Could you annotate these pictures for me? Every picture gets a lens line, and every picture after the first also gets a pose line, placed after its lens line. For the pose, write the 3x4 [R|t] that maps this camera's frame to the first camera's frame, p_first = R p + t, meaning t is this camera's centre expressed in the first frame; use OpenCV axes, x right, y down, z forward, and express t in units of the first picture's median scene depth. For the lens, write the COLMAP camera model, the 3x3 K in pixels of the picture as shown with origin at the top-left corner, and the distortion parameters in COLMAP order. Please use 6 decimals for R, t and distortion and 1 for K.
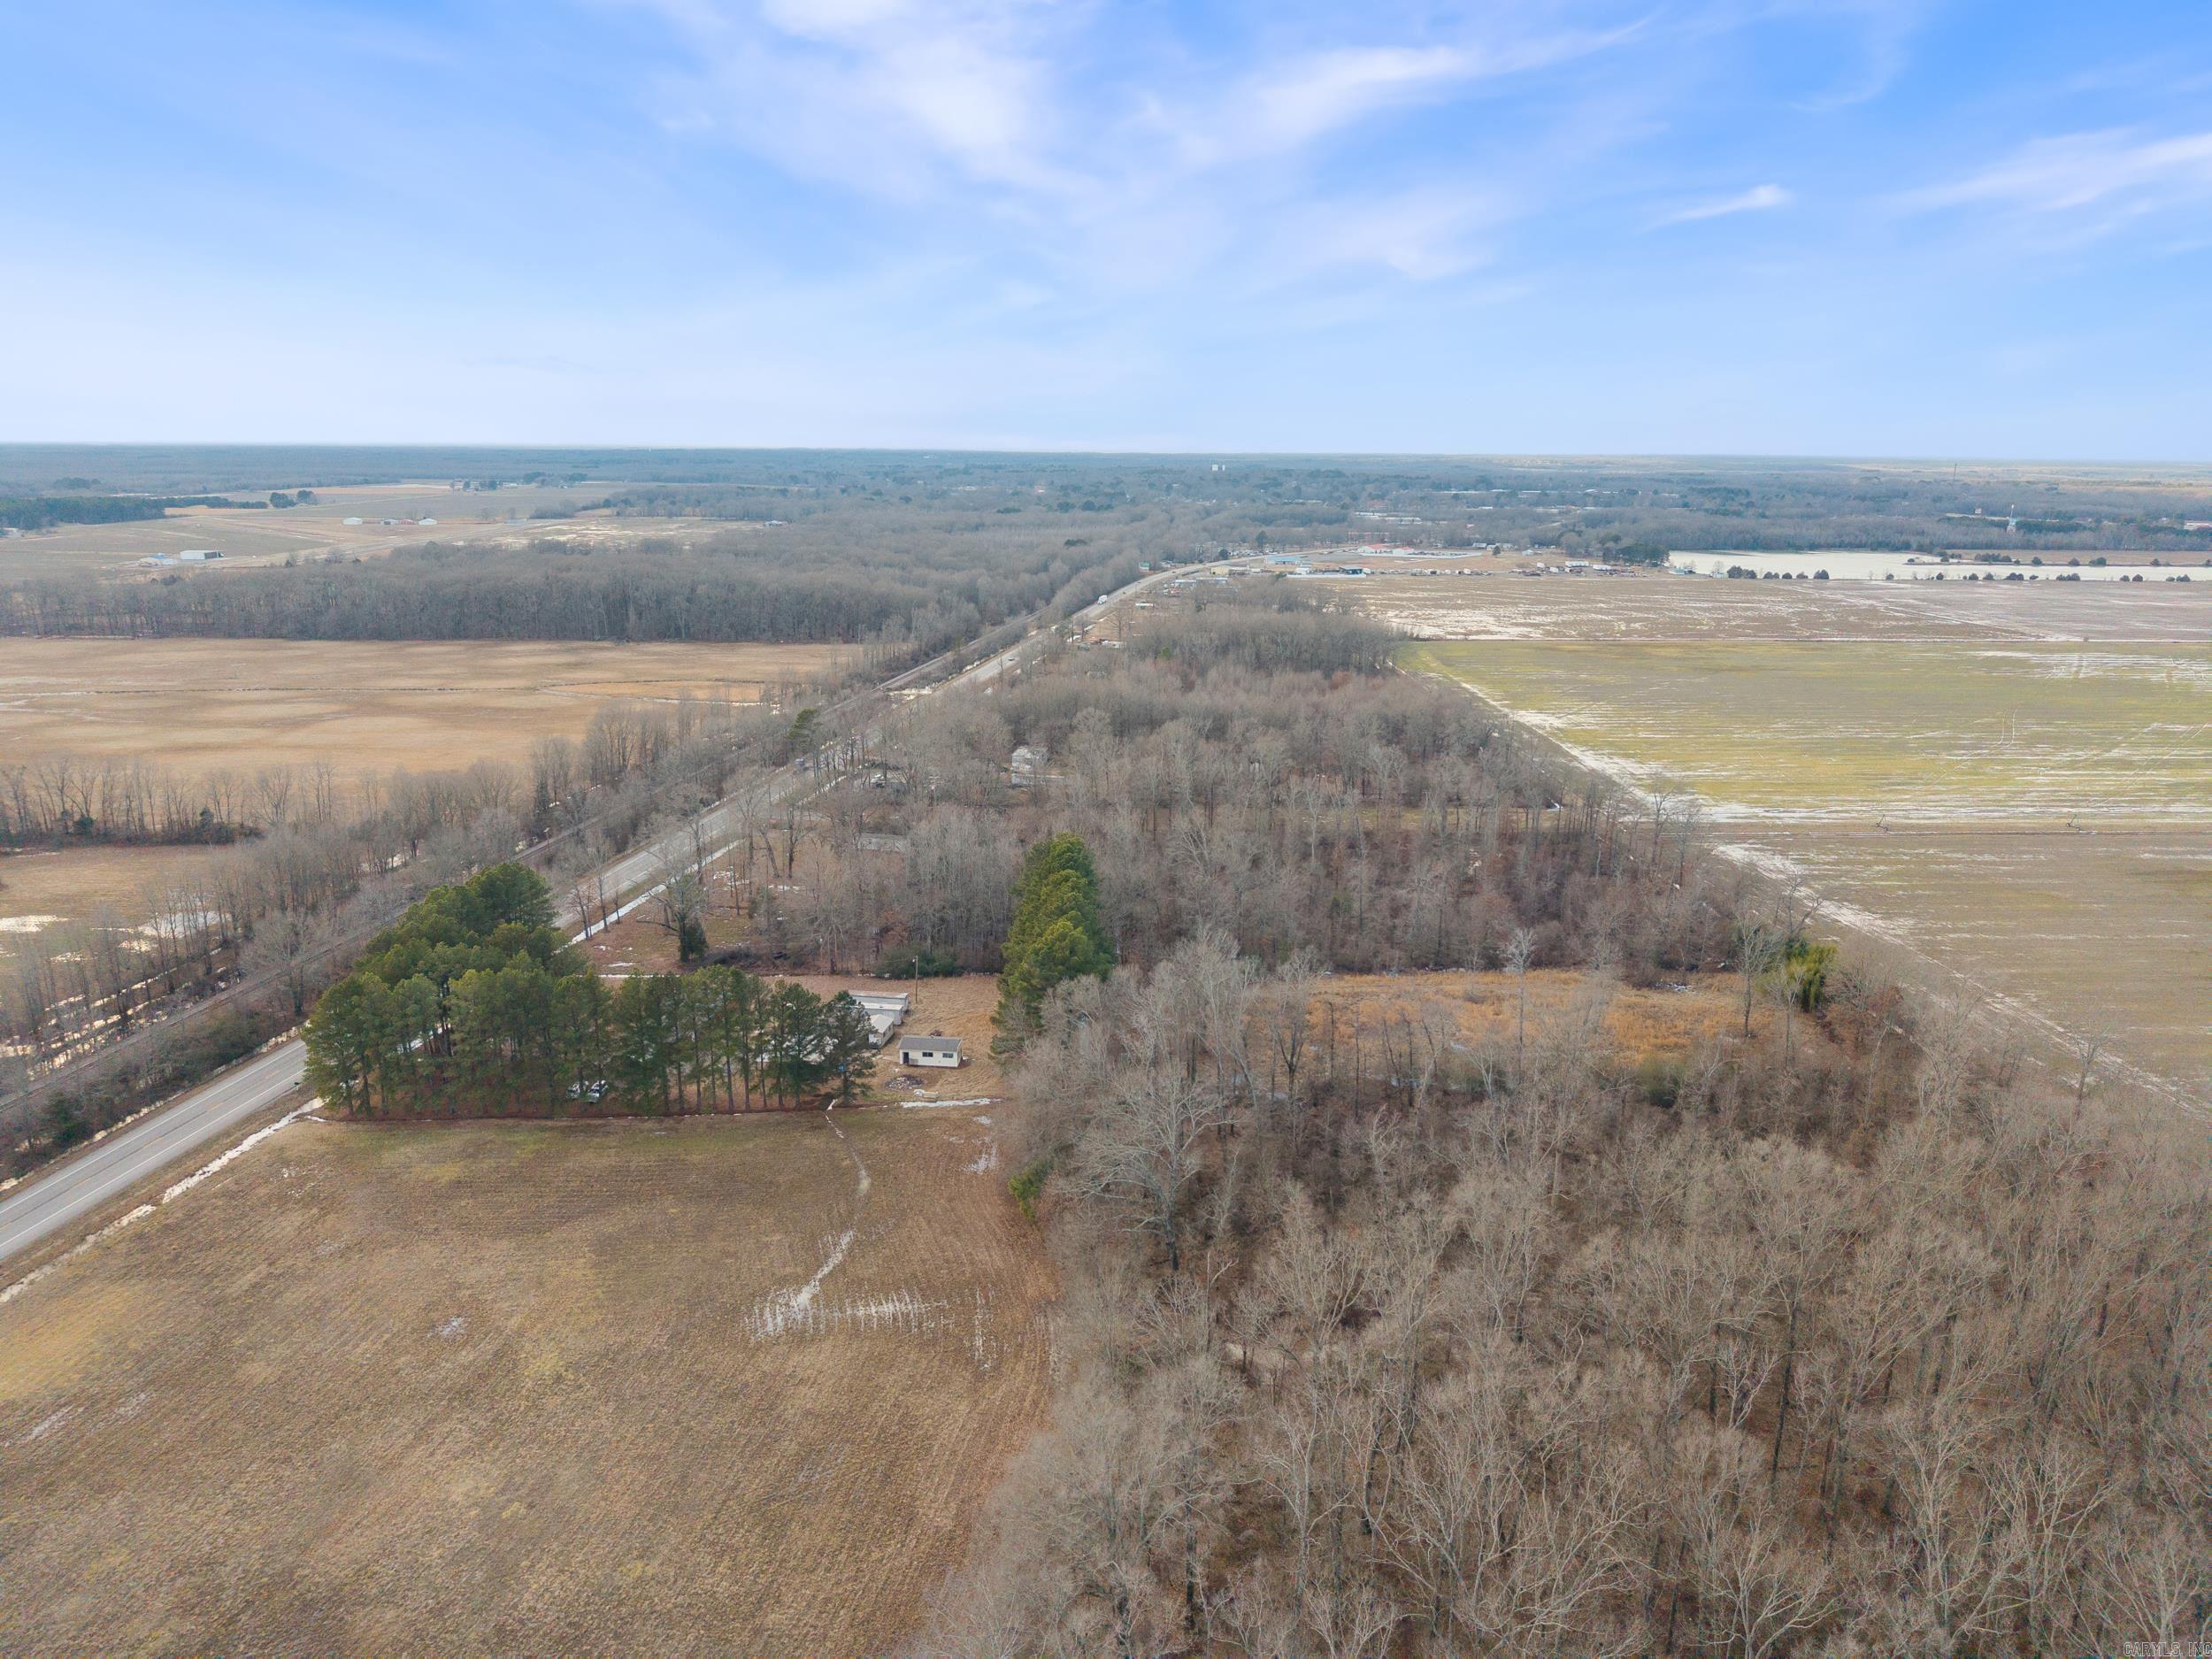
lens RADIAL K [[1481.2, 0, 1106.2], [0, 1481.2, 831.3], [0, 0, 1]] dist [0.024068, -0.020831]
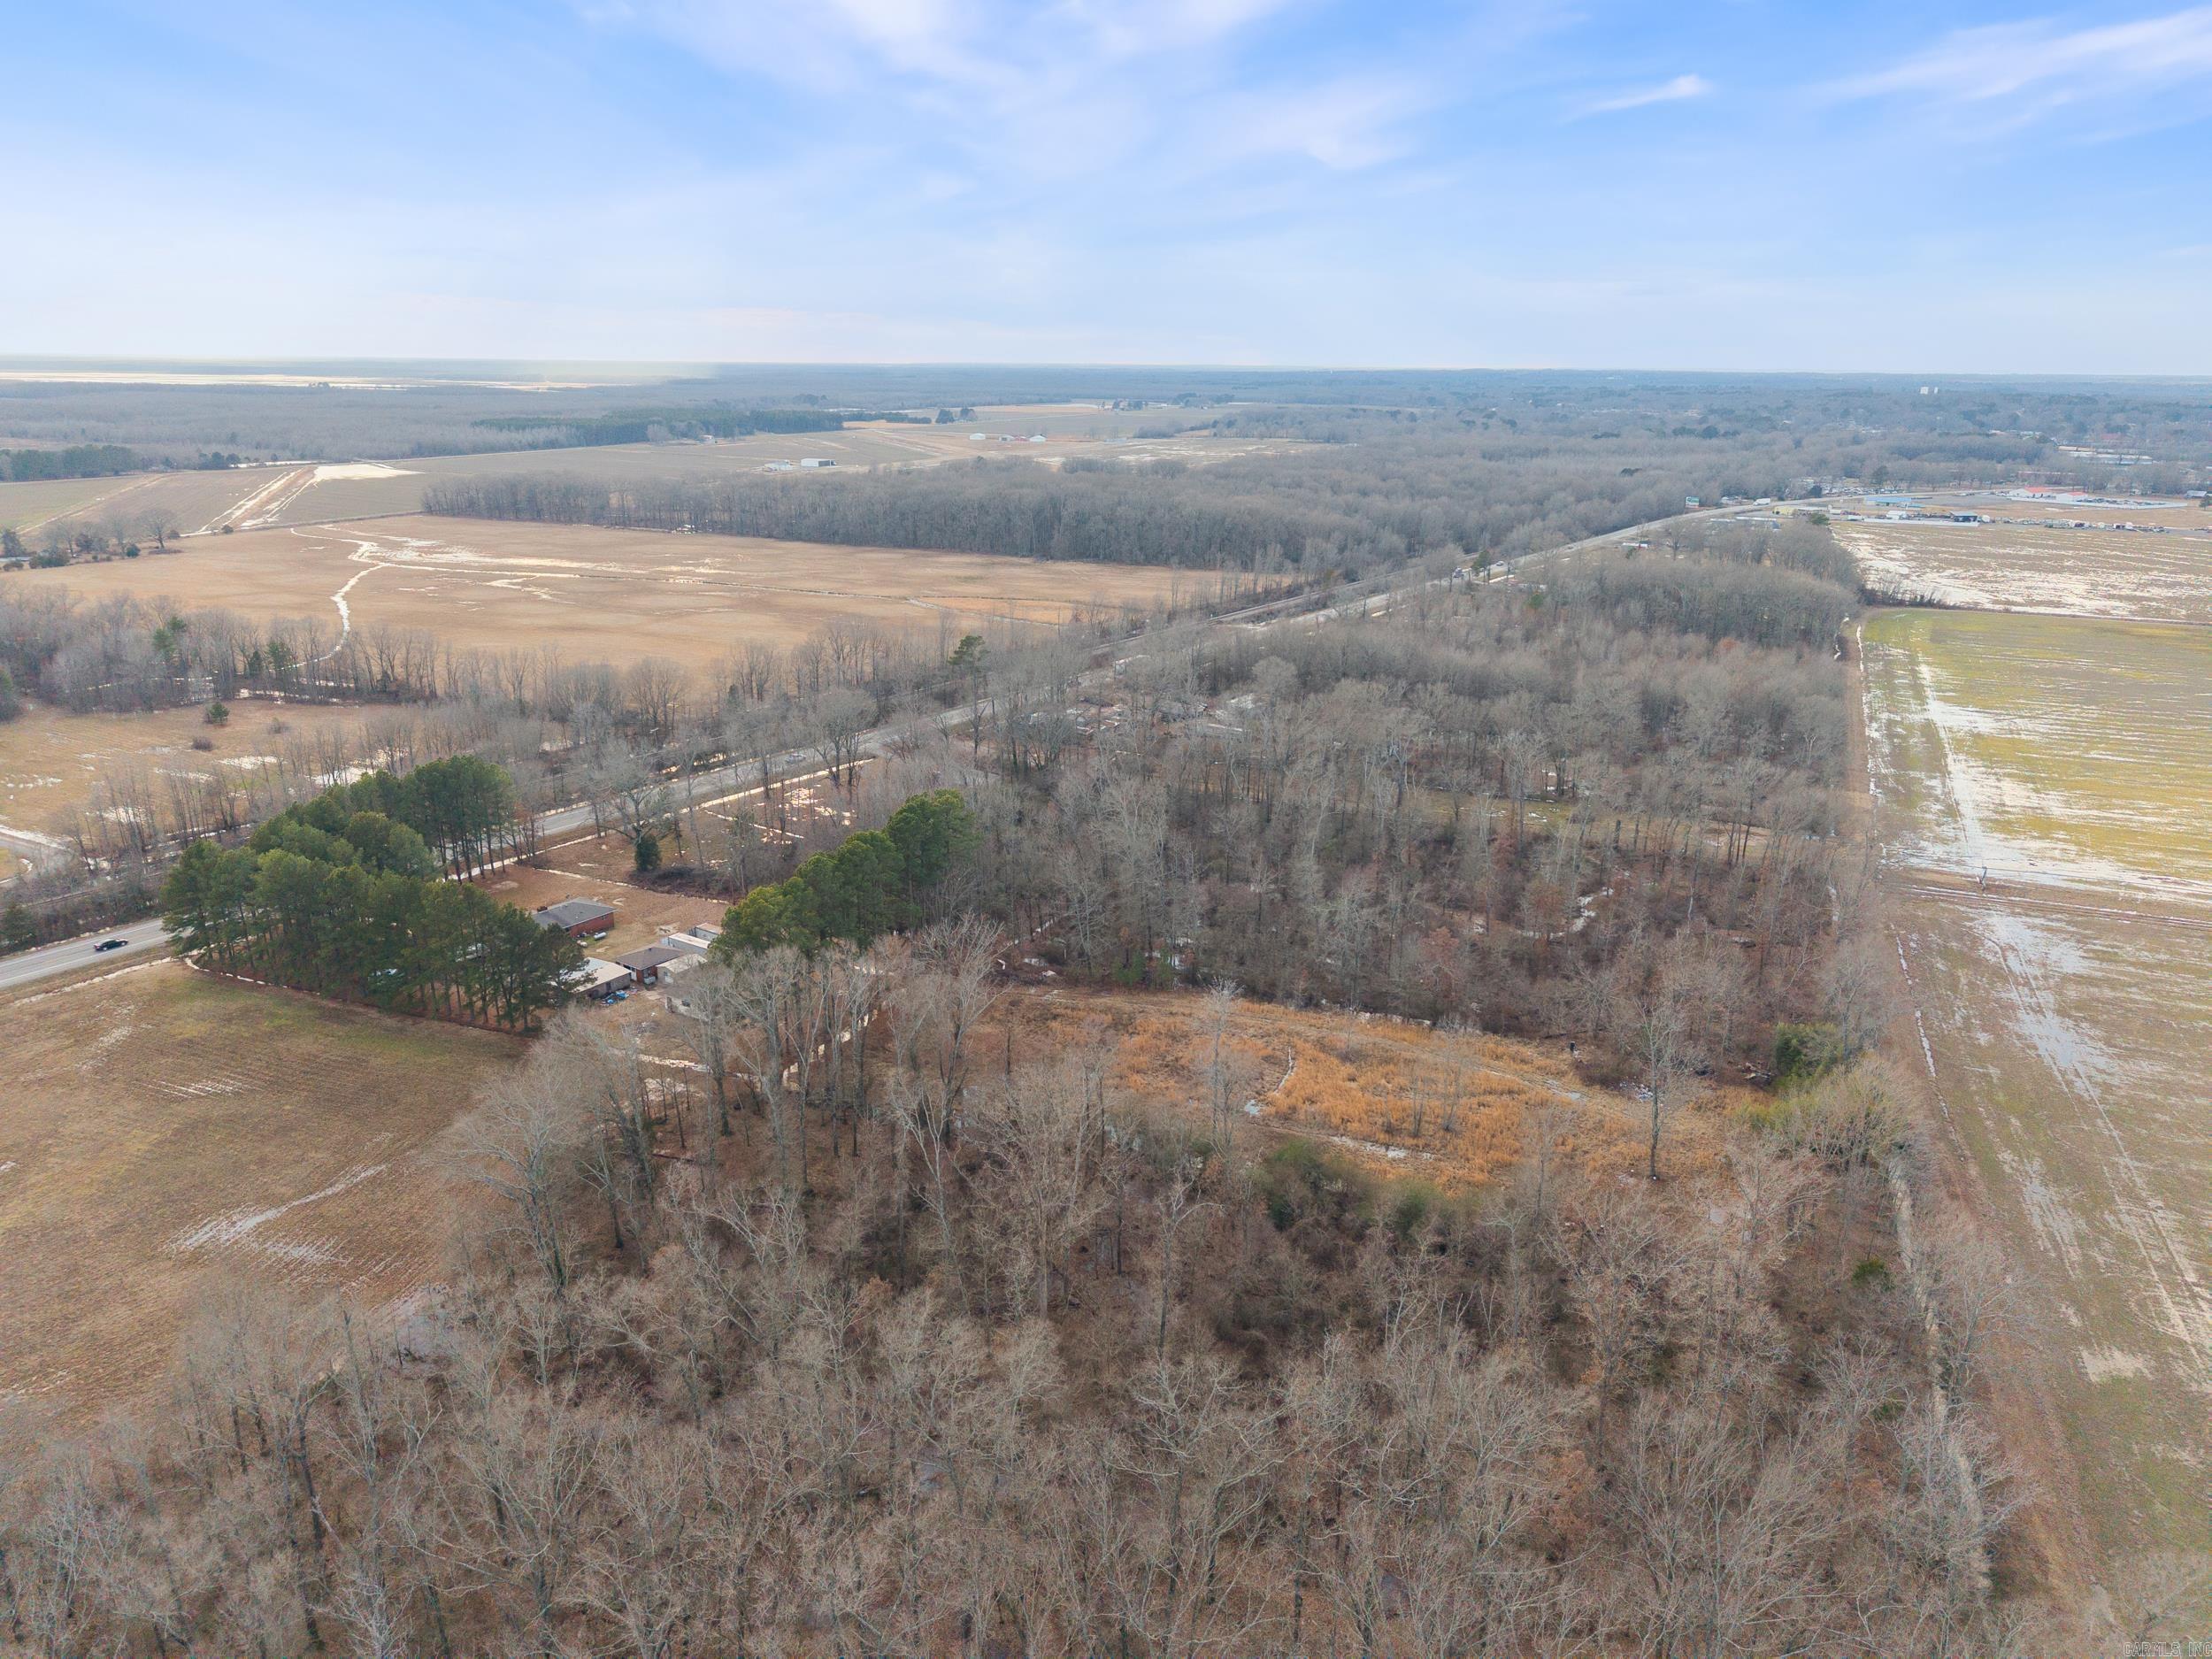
lens RADIAL K [[1481.2, 0, 1112.0], [0, 1481.2, 835.0], [0, 0, 1]] dist [0.024068, -0.020831]
pose [[0.901684, 0.130827, -0.412129, 0.104805], [-0.109769, 0.991163, 0.074477, -0.011893], [0.418230, -0.021916, 0.908077, 0.052308]]
